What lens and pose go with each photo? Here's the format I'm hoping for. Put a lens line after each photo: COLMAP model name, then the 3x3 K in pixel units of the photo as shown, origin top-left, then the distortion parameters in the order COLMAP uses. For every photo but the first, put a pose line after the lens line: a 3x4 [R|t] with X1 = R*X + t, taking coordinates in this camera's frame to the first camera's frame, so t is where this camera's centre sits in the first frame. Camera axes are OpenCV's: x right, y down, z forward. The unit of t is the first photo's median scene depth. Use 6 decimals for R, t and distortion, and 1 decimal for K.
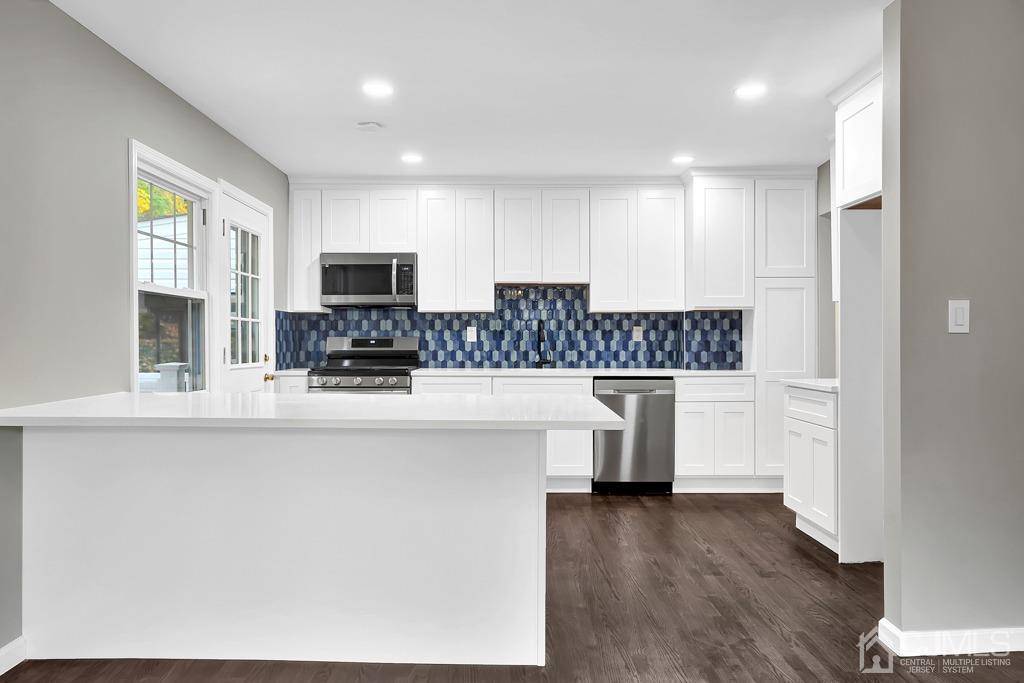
lens RADIAL K [[687.9, 0, 509.1], [0, 687.9, 329.2], [0, 0, 1]] dist [-0.054885, -0.000323]
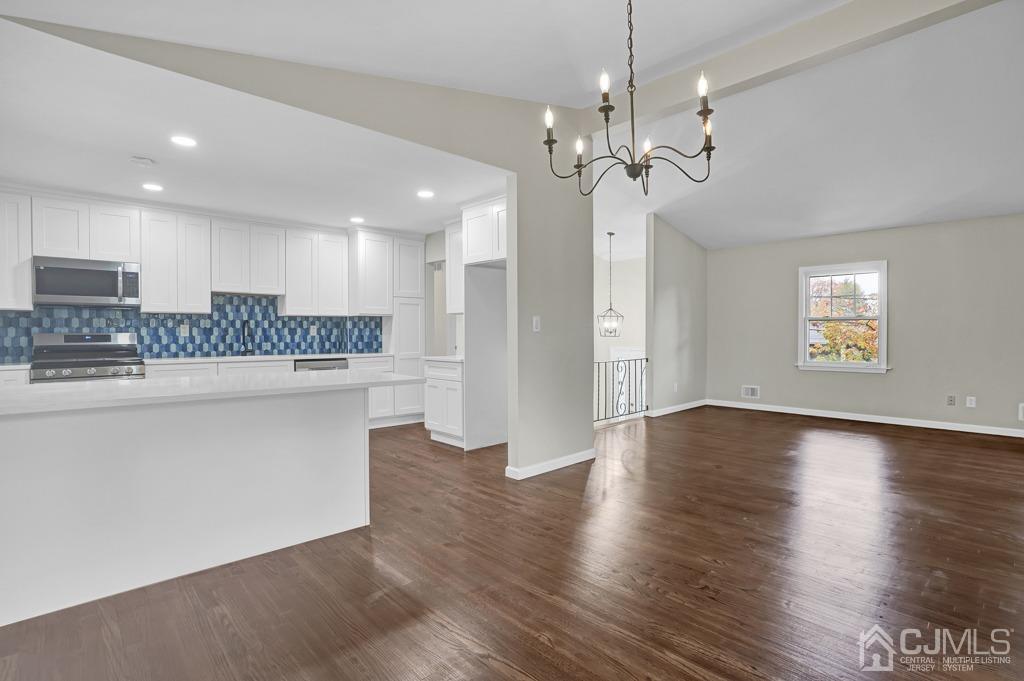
lens RADIAL K [[495.5, 0, 513.7], [0, 495.5, 345.6], [0, 0, 1]] dist [-0.068375, 0.021215]
pose [[0.718238, -0.018136, 0.695561, -0.237748], [-0.009731, 0.999301, 0.036104, -0.003092], [-0.695730, -0.032700, 0.717559, -0.059750]]
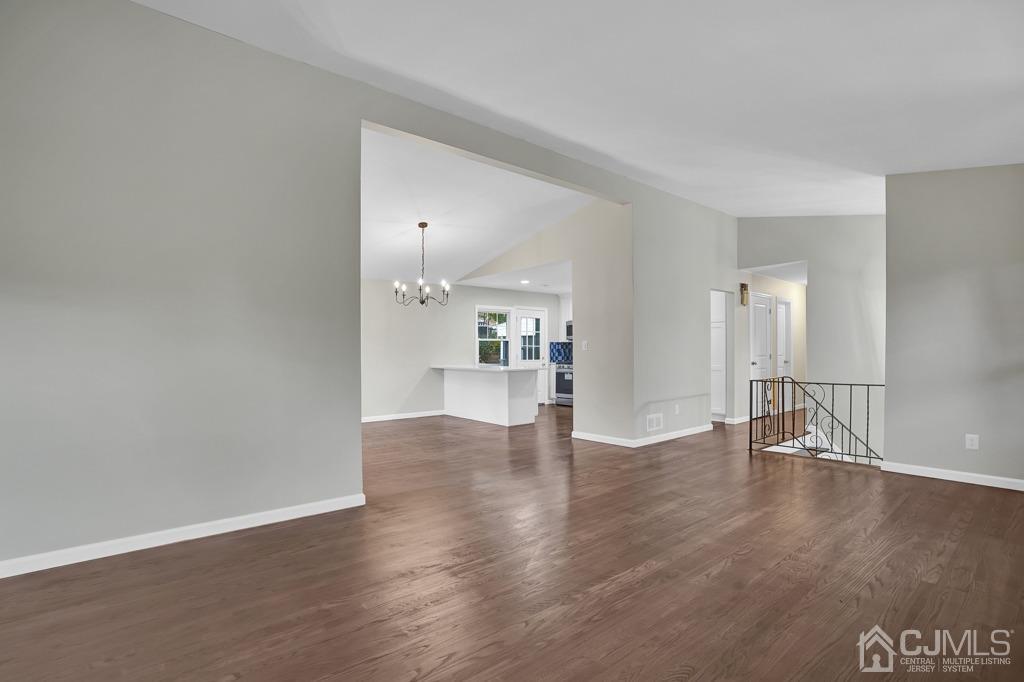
lens RADIAL K [[495.5, 0, 513.7], [0, 495.5, 346.1], [0, 0, 1]] dist [-0.068375, 0.021215]
pose [[0.632120, -0.012889, -0.774763, 1.104511], [0.017119, 0.999850, -0.002666, -0.006610], [0.774681, -0.011578, 0.632246, -0.432608]]
